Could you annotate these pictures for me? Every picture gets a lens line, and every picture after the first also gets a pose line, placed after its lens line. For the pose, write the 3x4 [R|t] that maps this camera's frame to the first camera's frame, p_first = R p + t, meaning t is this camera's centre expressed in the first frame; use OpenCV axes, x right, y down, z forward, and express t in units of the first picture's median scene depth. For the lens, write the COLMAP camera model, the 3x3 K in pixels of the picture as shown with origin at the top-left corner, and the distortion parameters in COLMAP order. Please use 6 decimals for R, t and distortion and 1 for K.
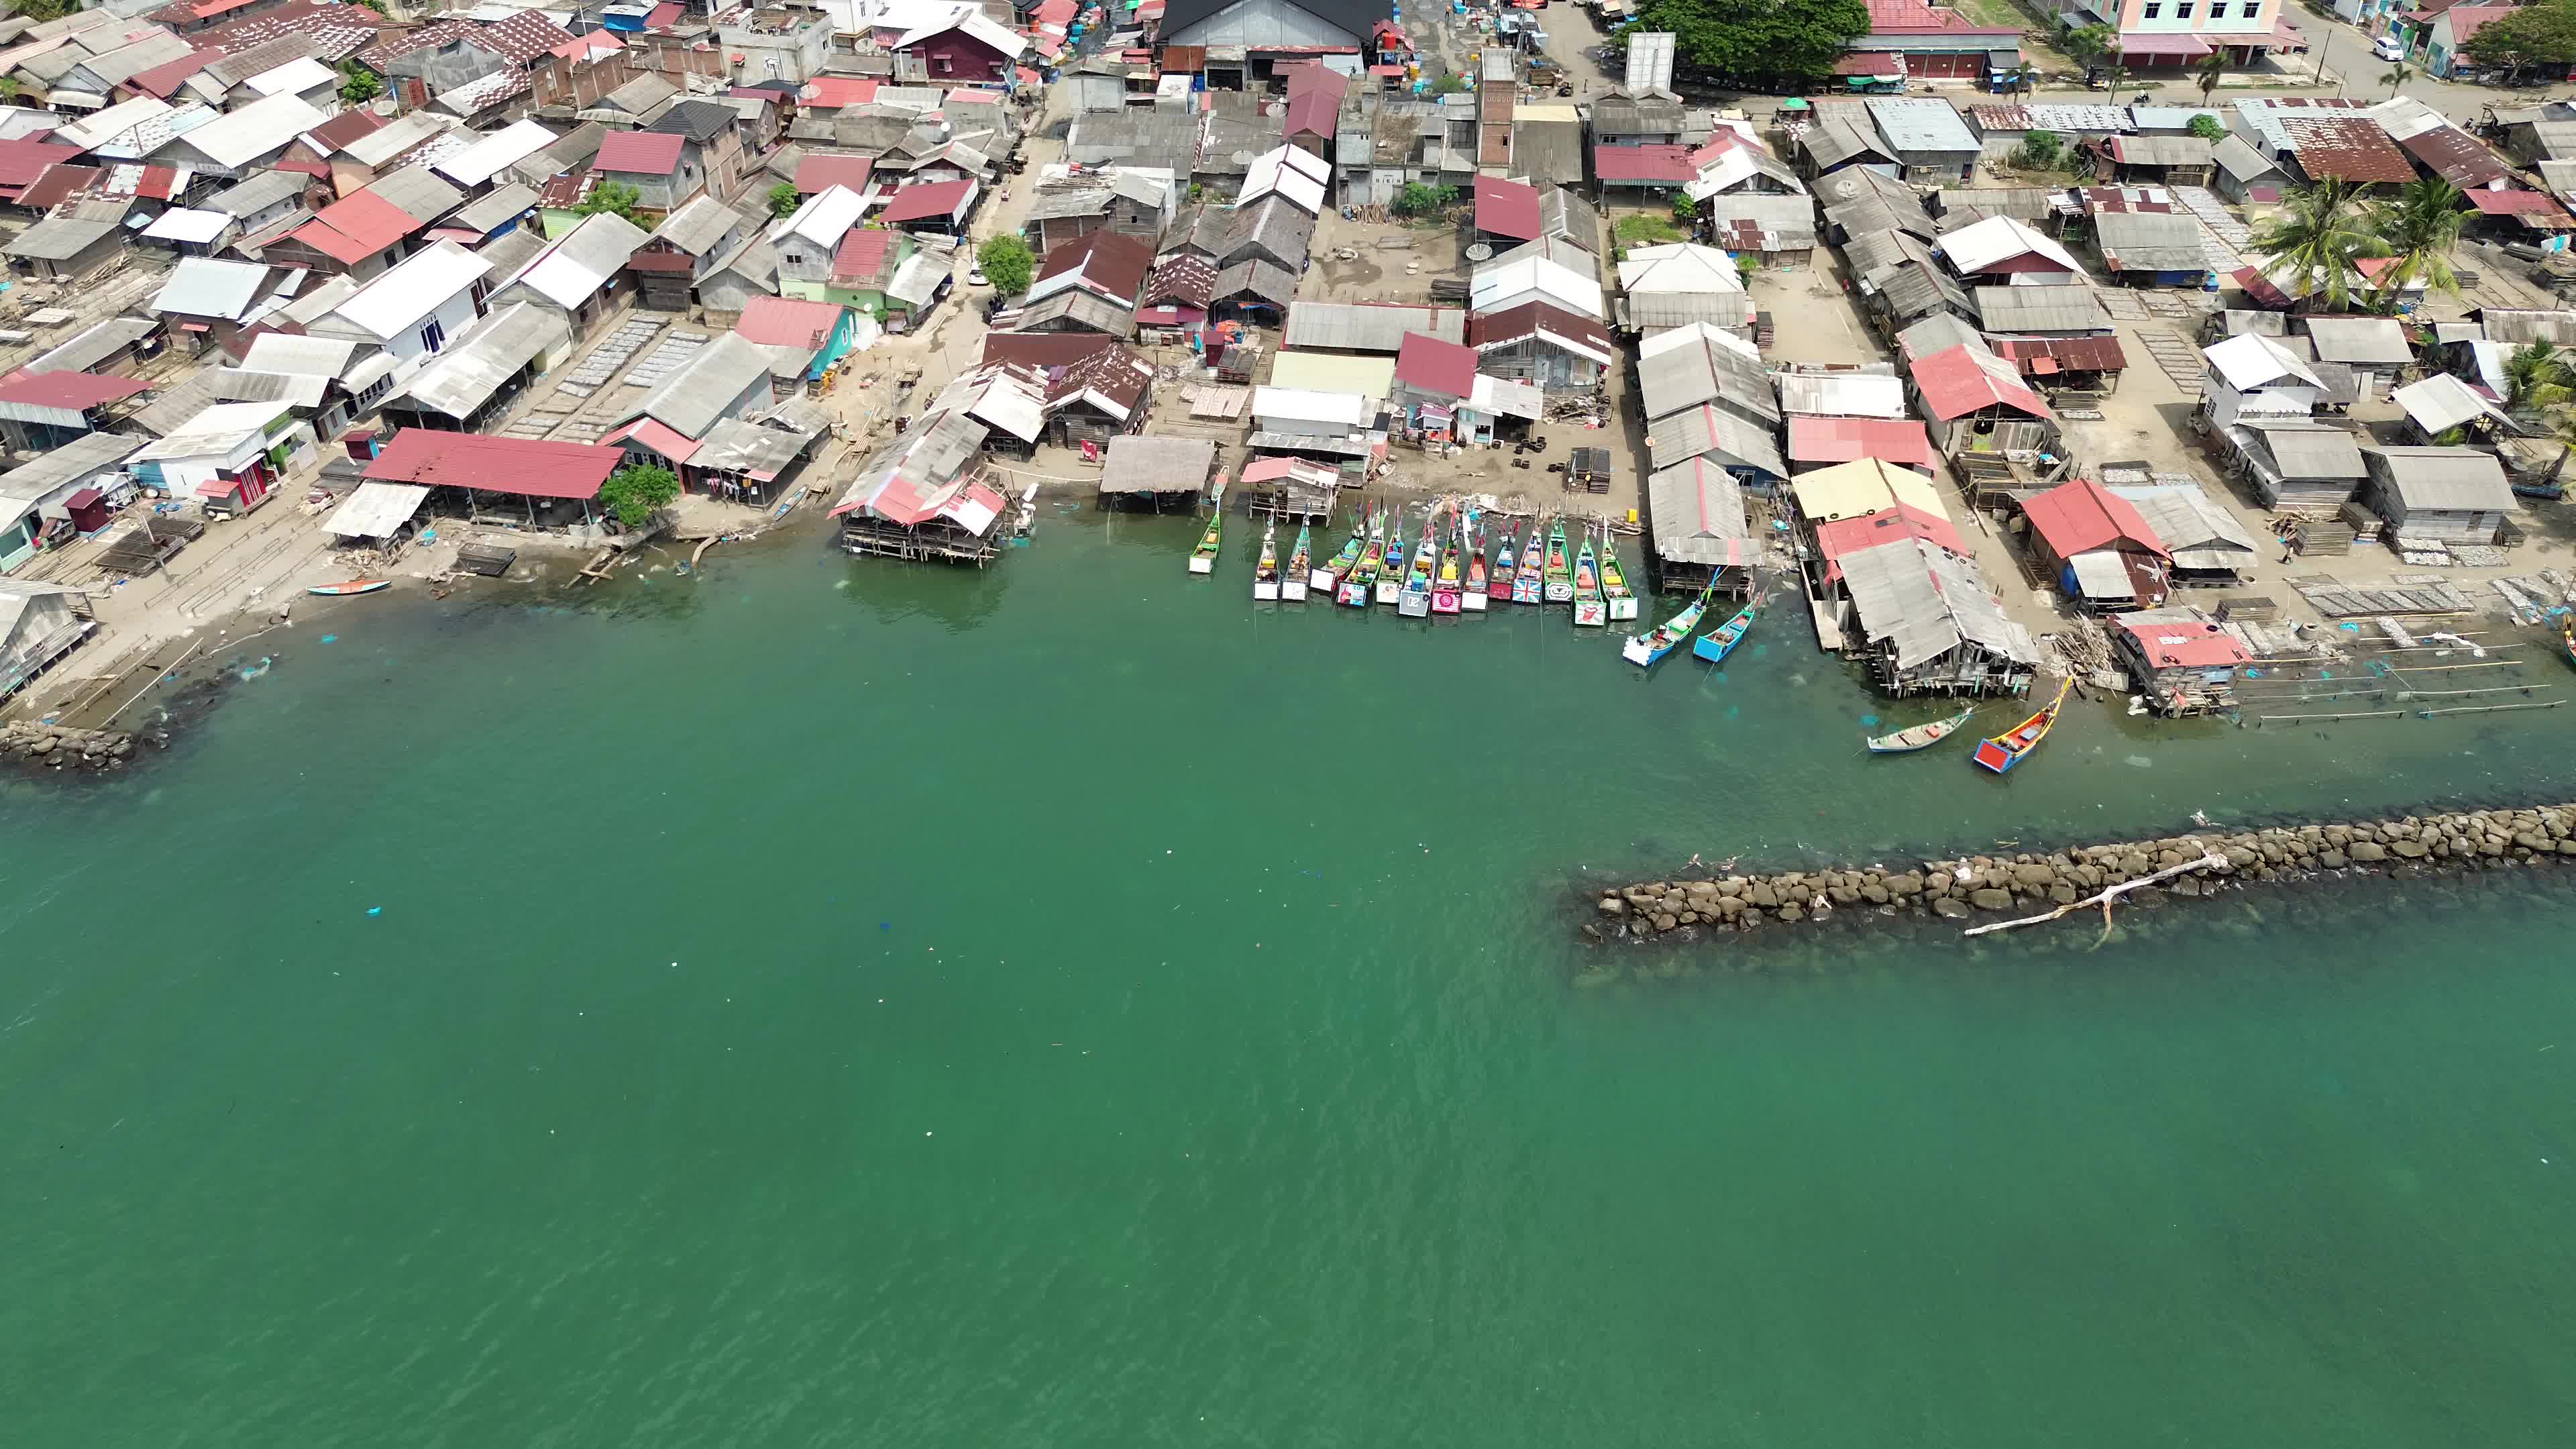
lens RADIAL K [[2015.4, 0, 1248.3], [0, 2015.4, 796.9], [0, 0, 1]] dist [0.041338, -0.048438]
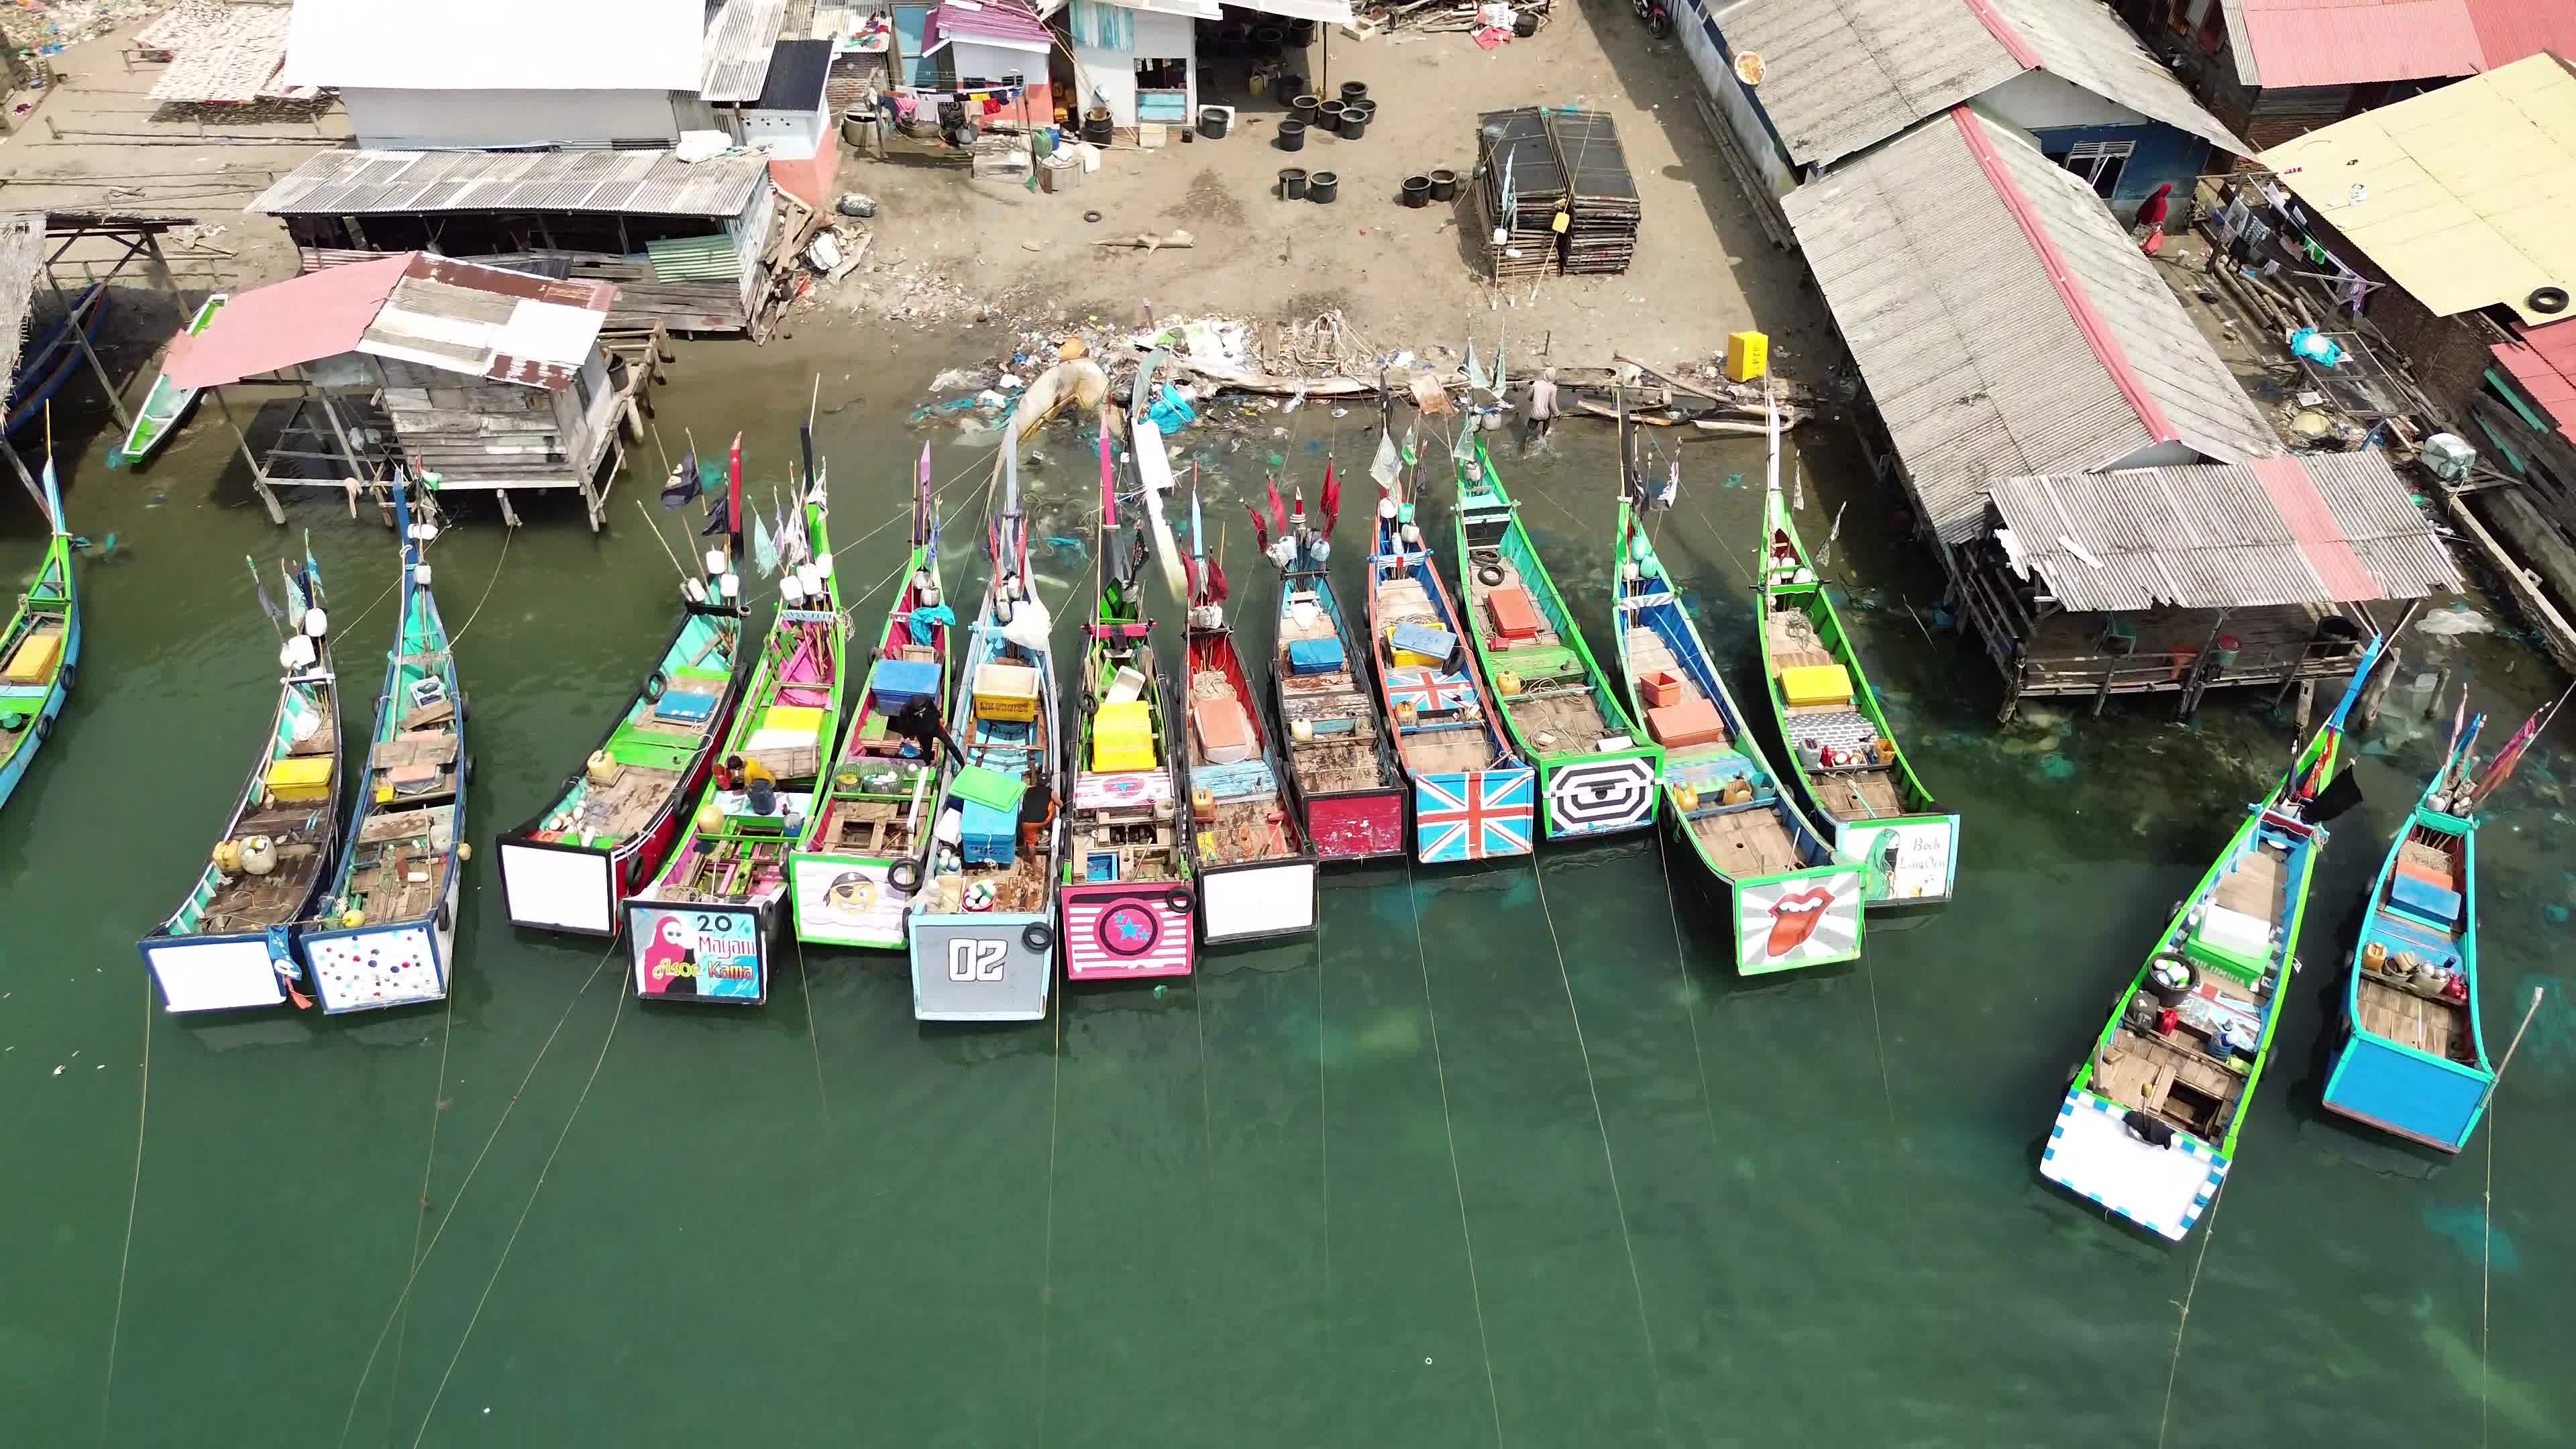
lens RADIAL K [[2015.4, 0, 1297.9], [0, 2015.4, 746.1], [0, 0, 1]] dist [0.041338, -0.048438]
pose [[0.976860, -0.141141, 0.160700, 0.074631], [0.117020, 0.981614, 0.150799, -0.127819], [-0.179029, -0.128504, 0.975415, 0.695253]]
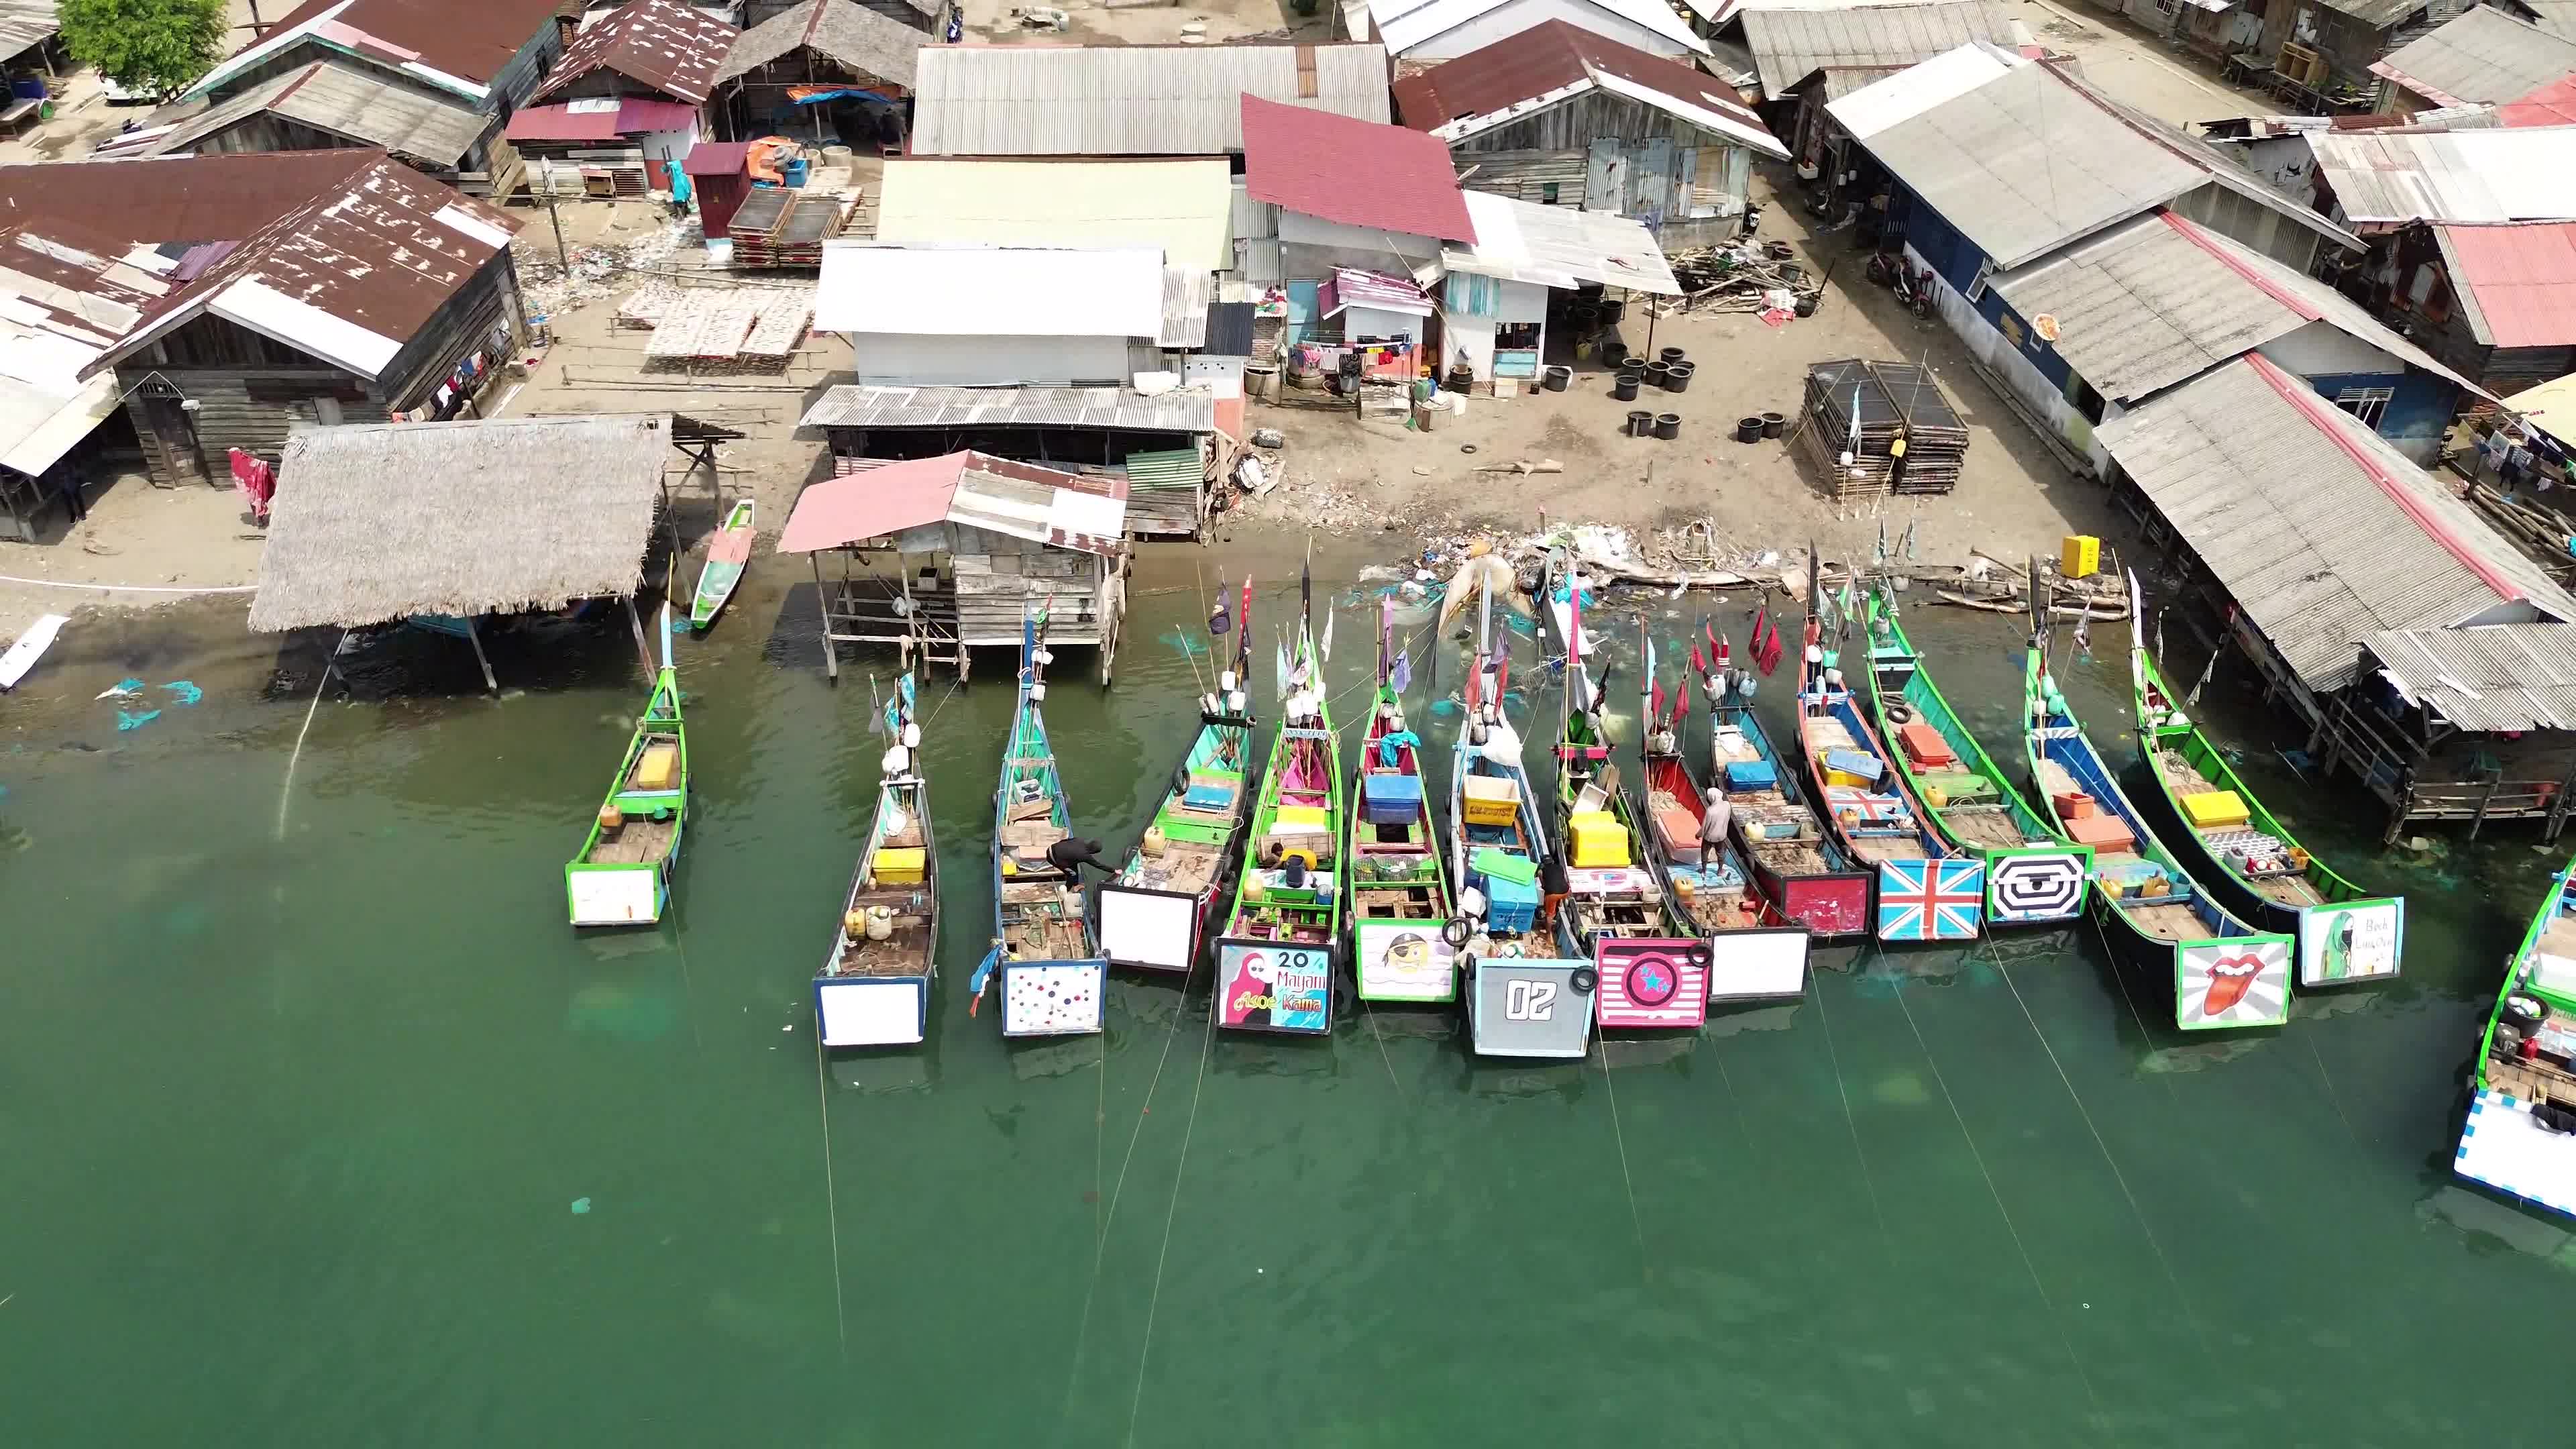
lens RADIAL K [[2015.4, 0, 1297.4], [0, 2015.4, 740.2], [0, 0, 1]] dist [0.041338, -0.048438]
pose [[0.981594, -0.100059, 0.162670, 0.017381], [0.105600, 0.994075, -0.025757, -0.108935], [-0.159129, 0.042460, 0.986344, 0.669931]]
